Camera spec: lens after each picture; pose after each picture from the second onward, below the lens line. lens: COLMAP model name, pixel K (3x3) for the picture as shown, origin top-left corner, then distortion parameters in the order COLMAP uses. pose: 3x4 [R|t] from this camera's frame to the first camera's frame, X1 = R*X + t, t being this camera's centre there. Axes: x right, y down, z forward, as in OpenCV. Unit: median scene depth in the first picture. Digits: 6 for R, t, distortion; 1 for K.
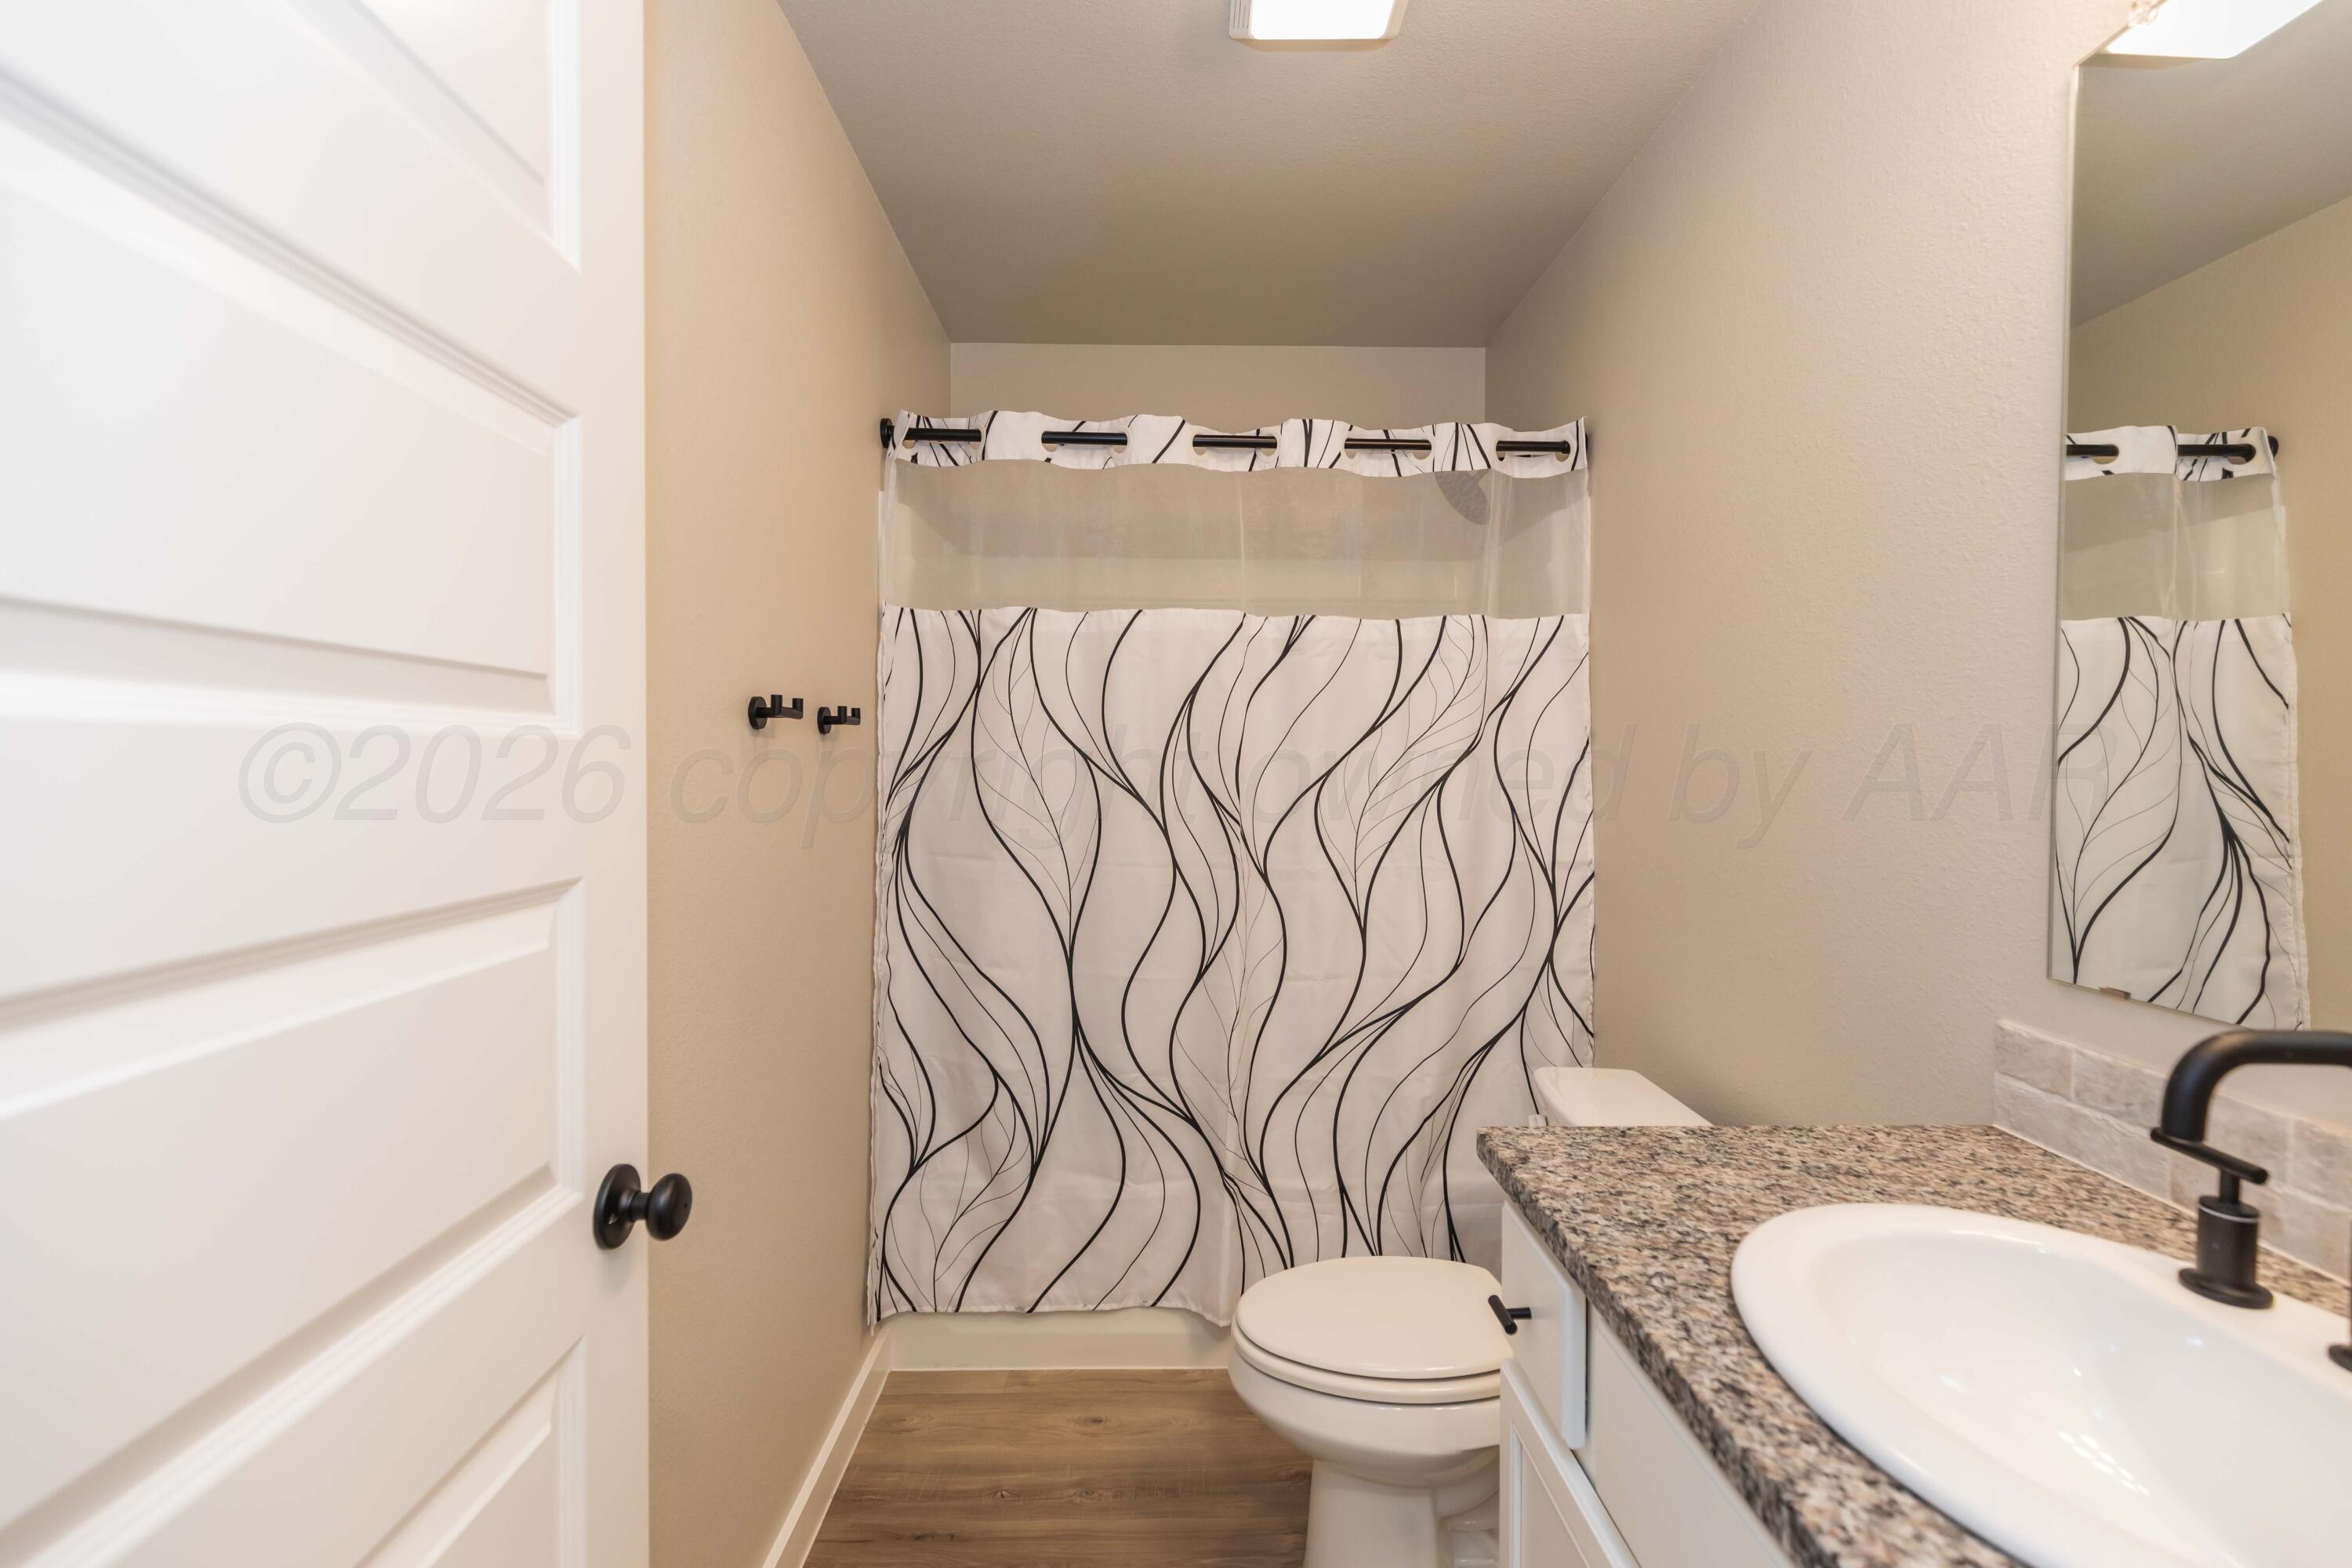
lens RADIAL K [[1064.0, 0, 1176.0], [0, 1064.0, 784.0], [0, 0, 1]] dist [0.000891, -0.001039]
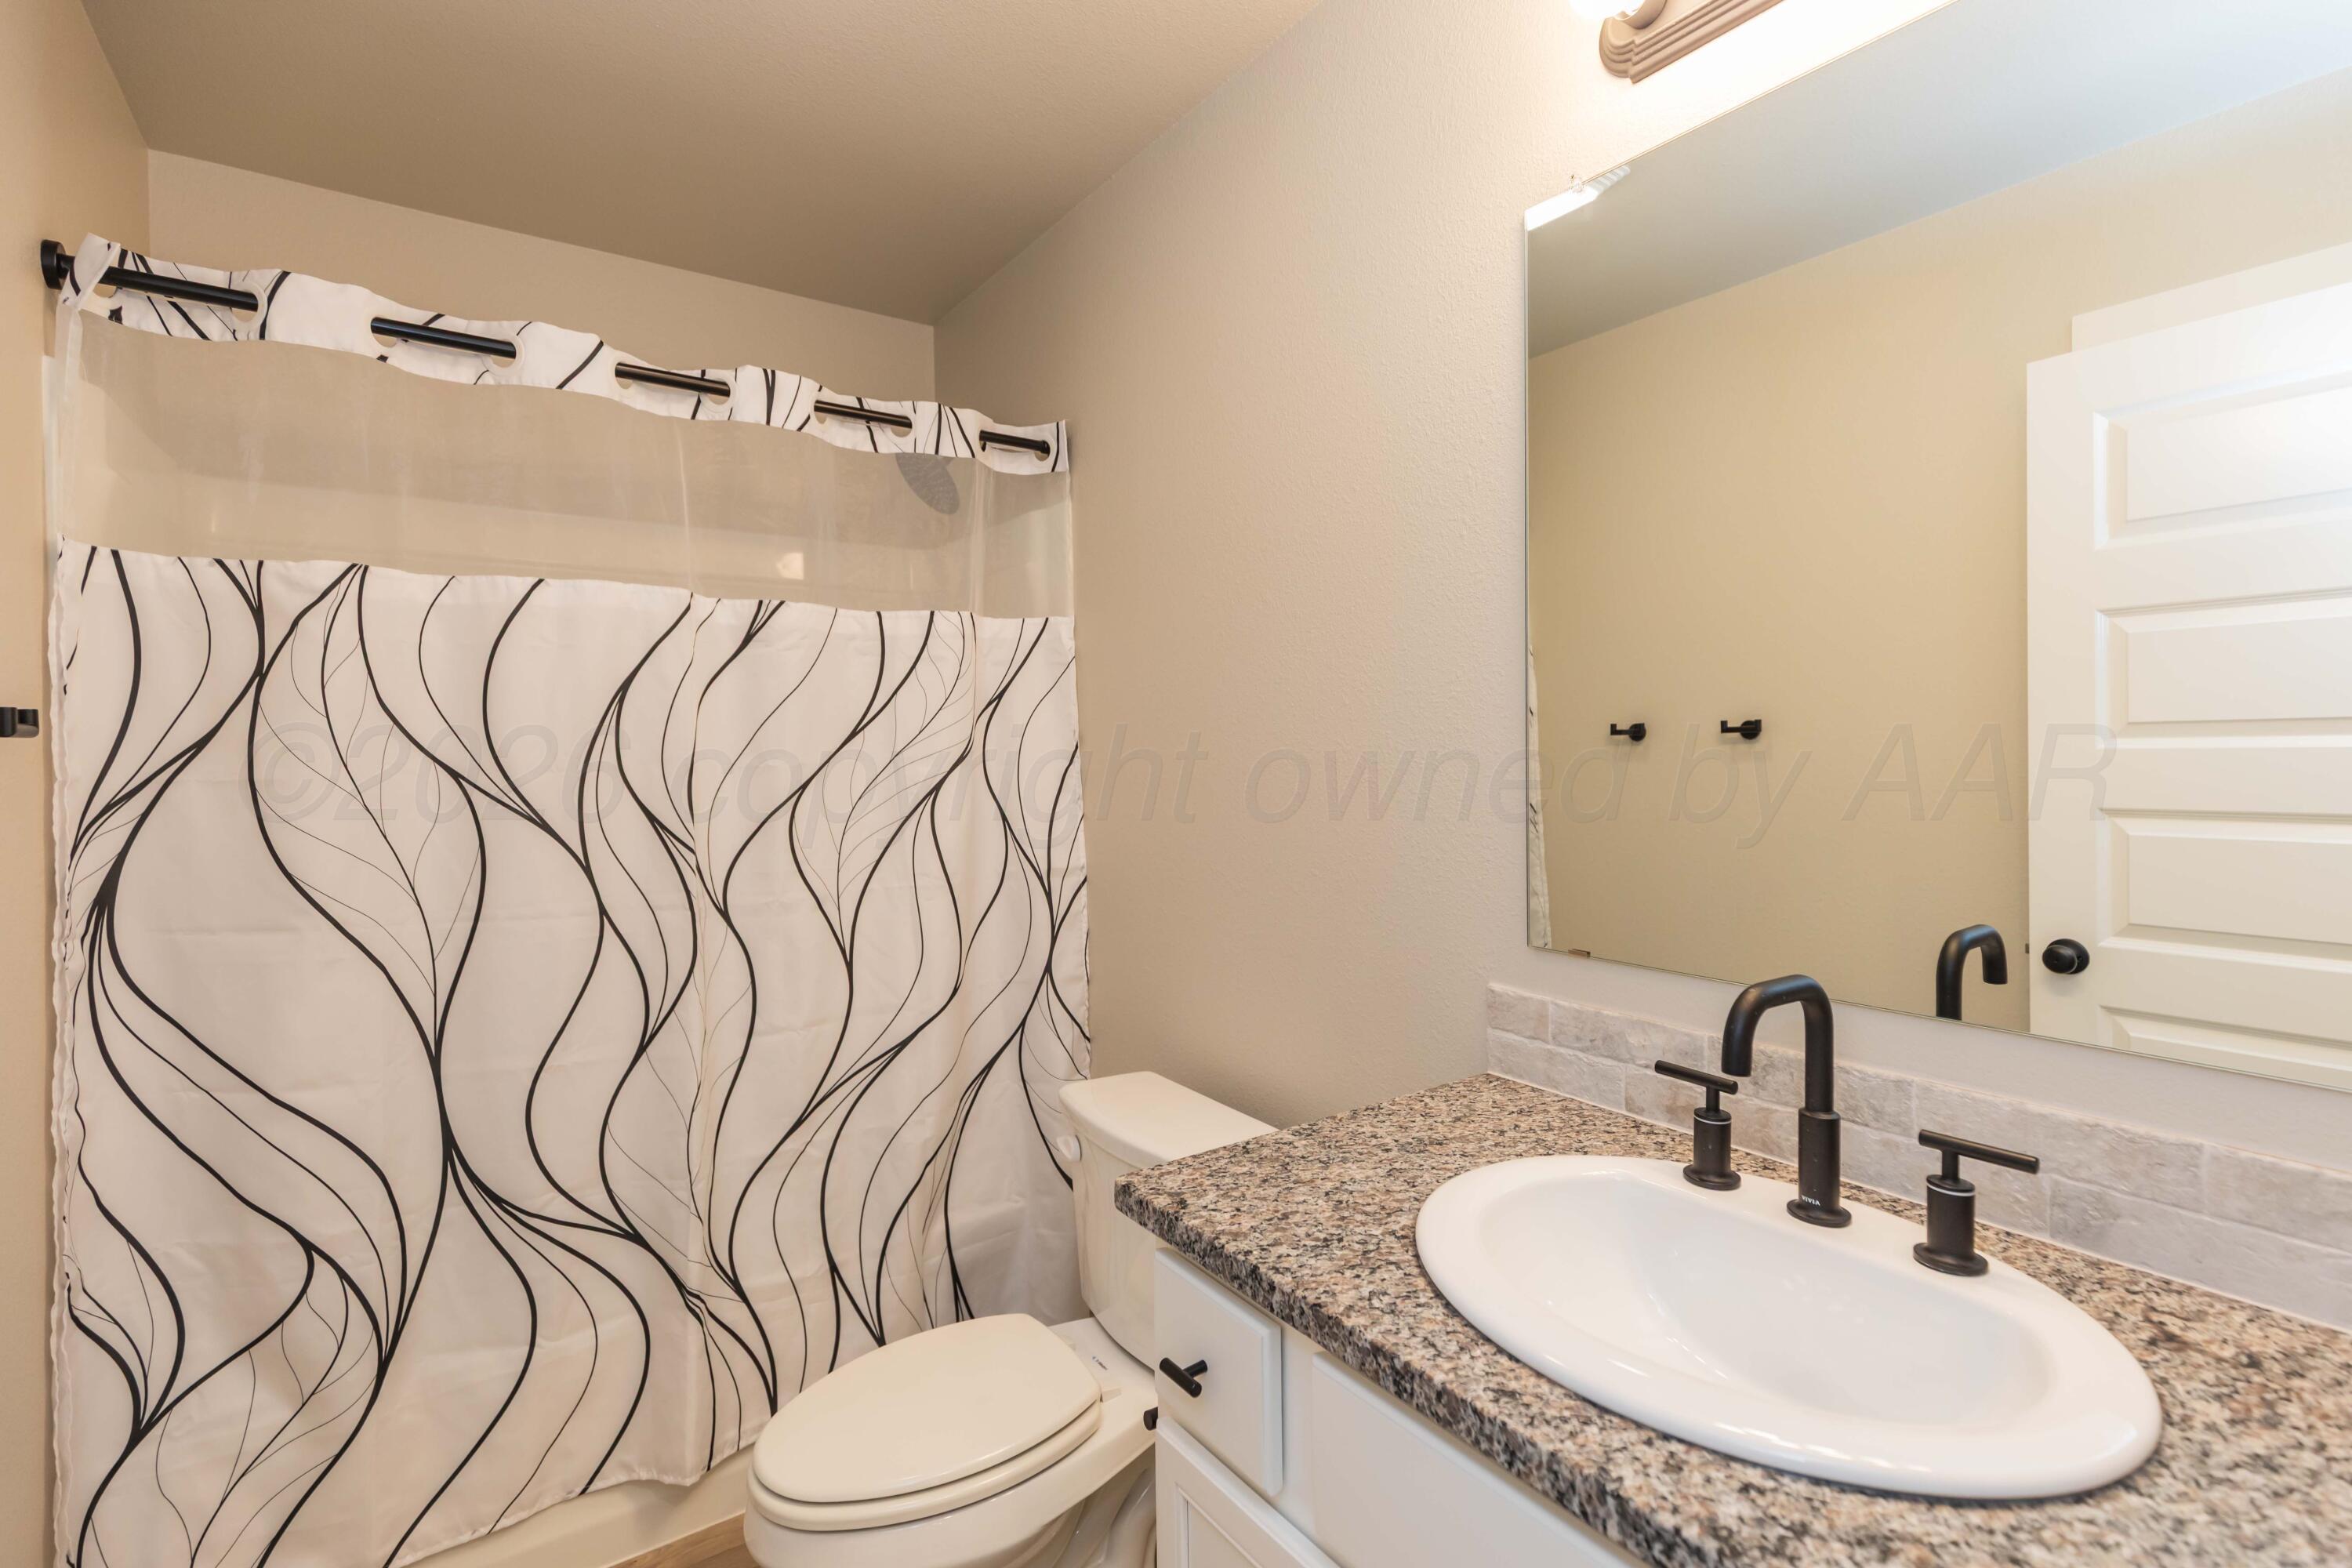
lens RADIAL K [[1099.9, 0, 1233.2], [0, 1099.9, 760.0], [0, 0, 1]] dist [0.004304, -0.001453]
pose [[0.812073, -0.020009, 0.583213, -0.093880], [0.028290, 0.999587, -0.005097, -0.016935], [-0.582870, 0.020639, 0.812303, 0.078467]]
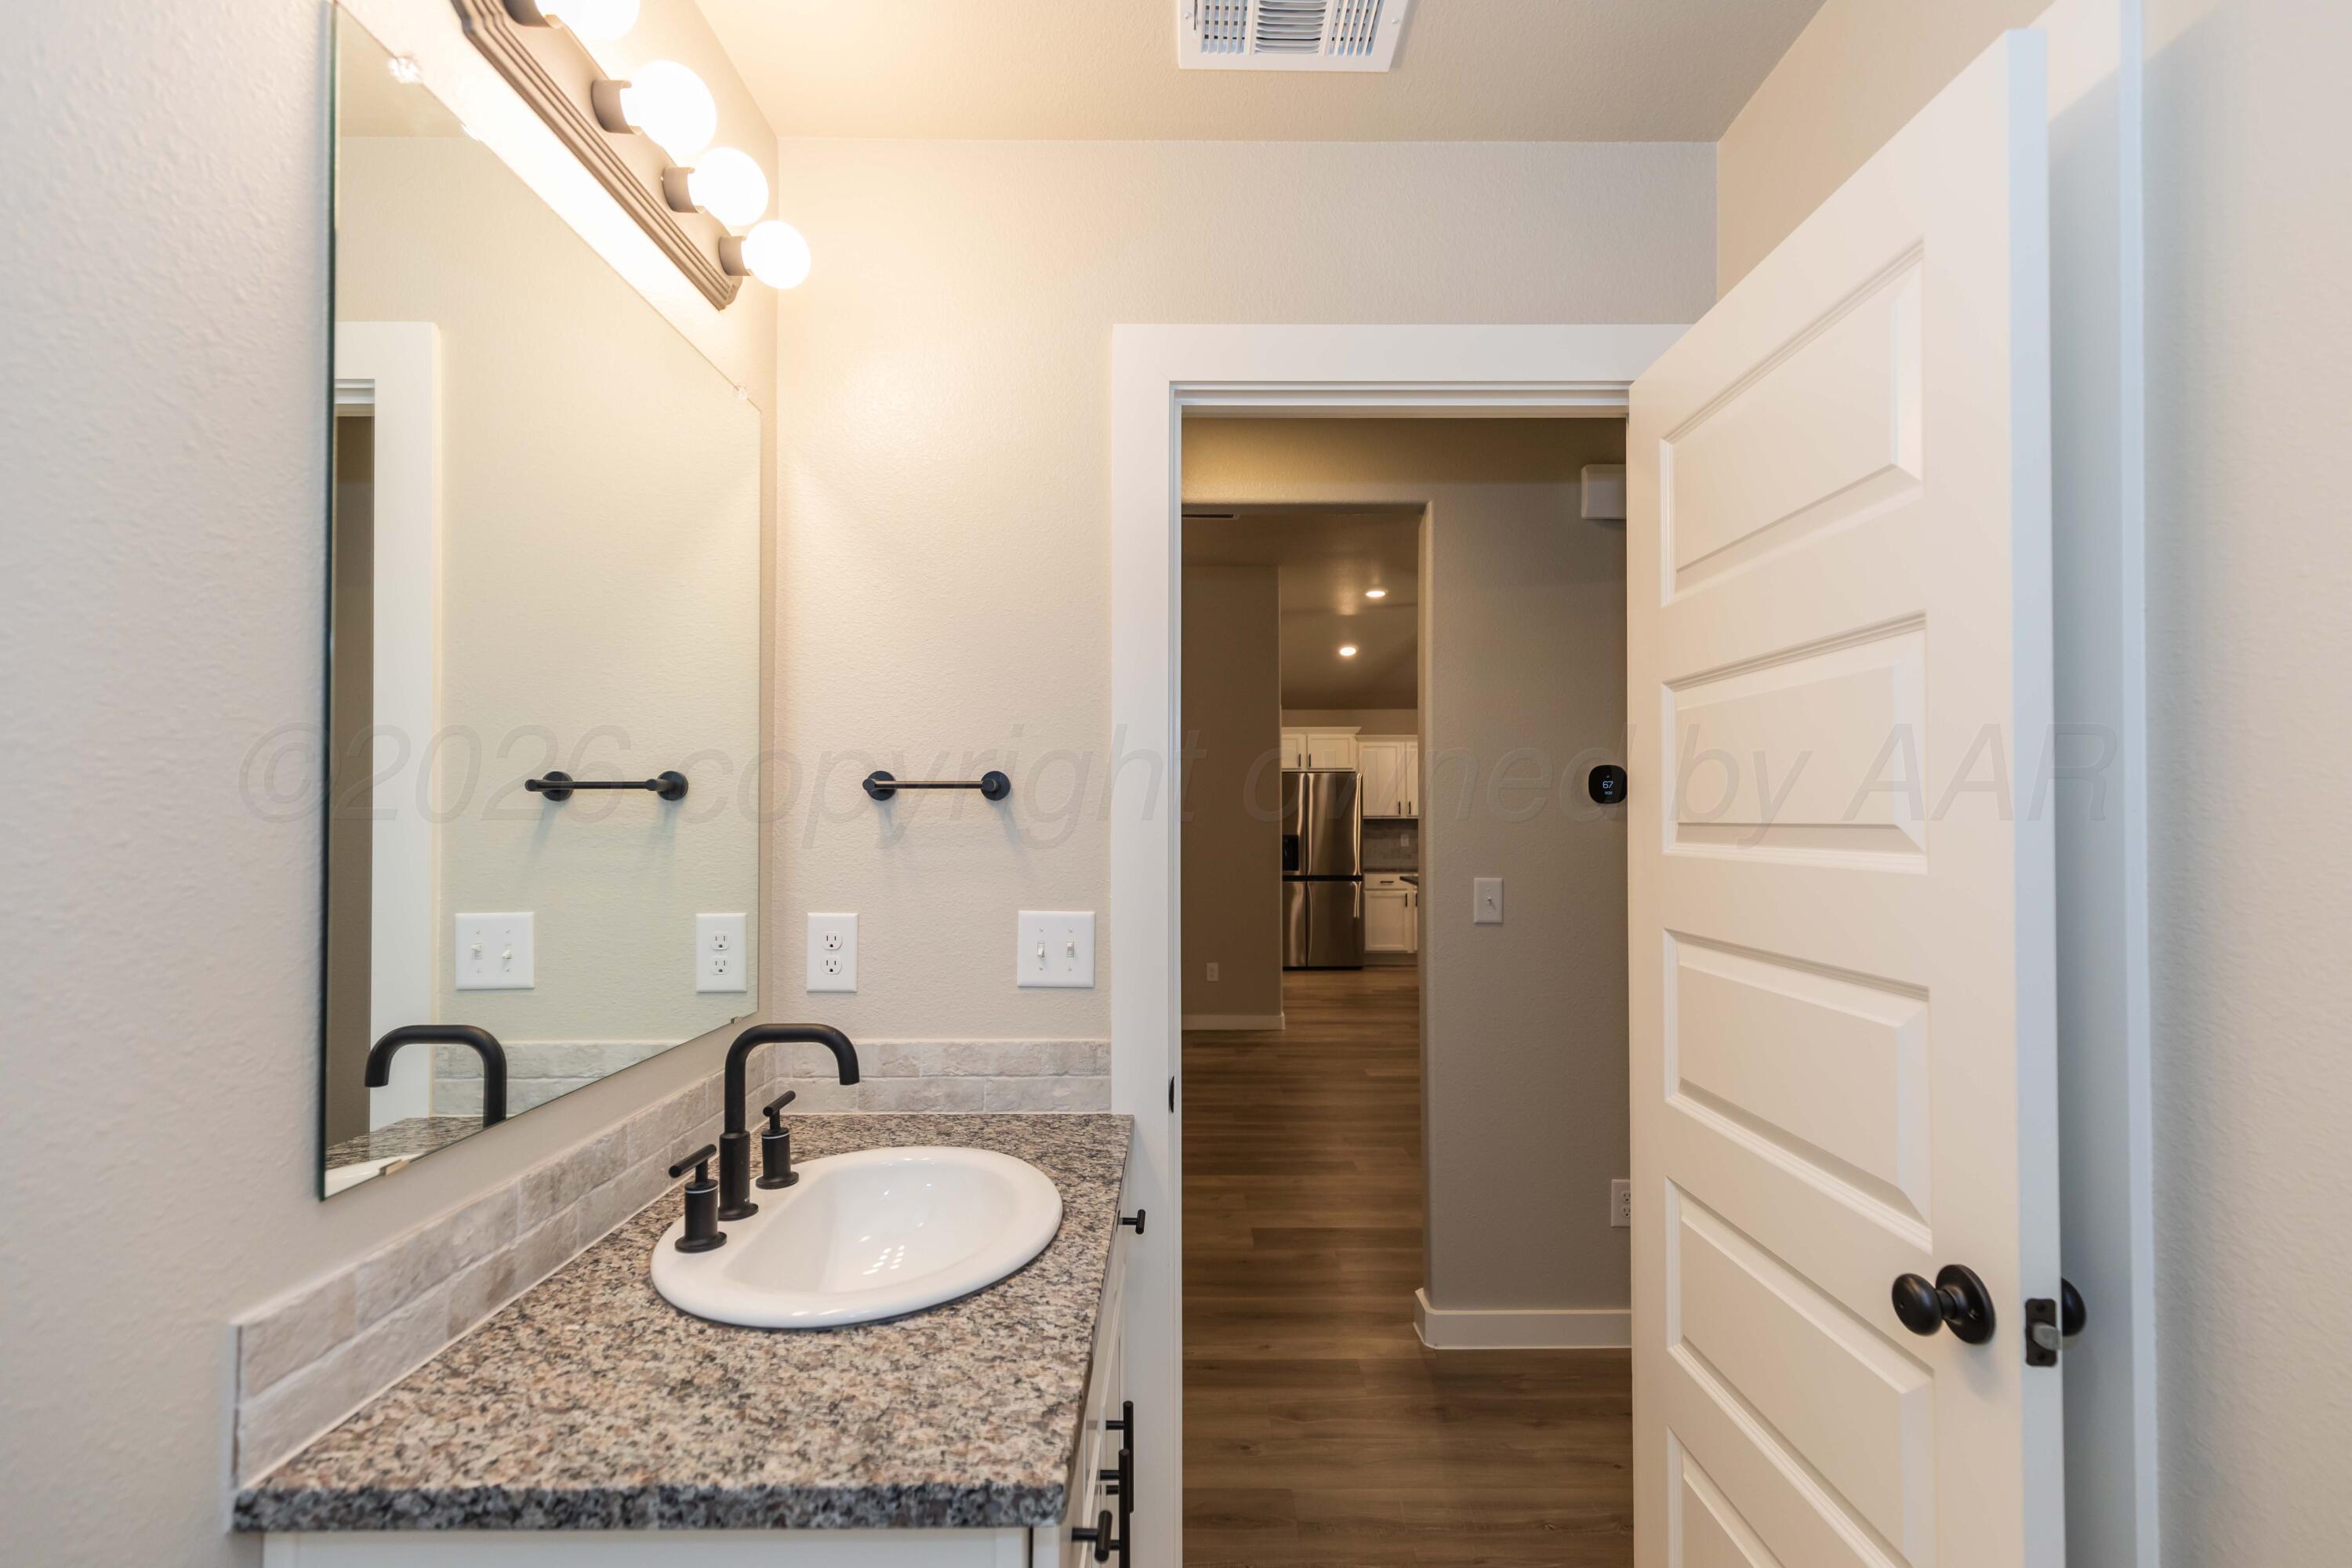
lens RADIAL K [[1064.0, 0, 1176.0], [0, 1064.0, 784.0], [0, 0, 1]] dist [0.000891, -0.001039]
pose [[-0.999748, -0.001191, 0.022423, 0.102026], [-0.001486, 0.999912, -0.013178, -0.047580], [-0.022405, -0.013208, -0.999662, 0.840285]]
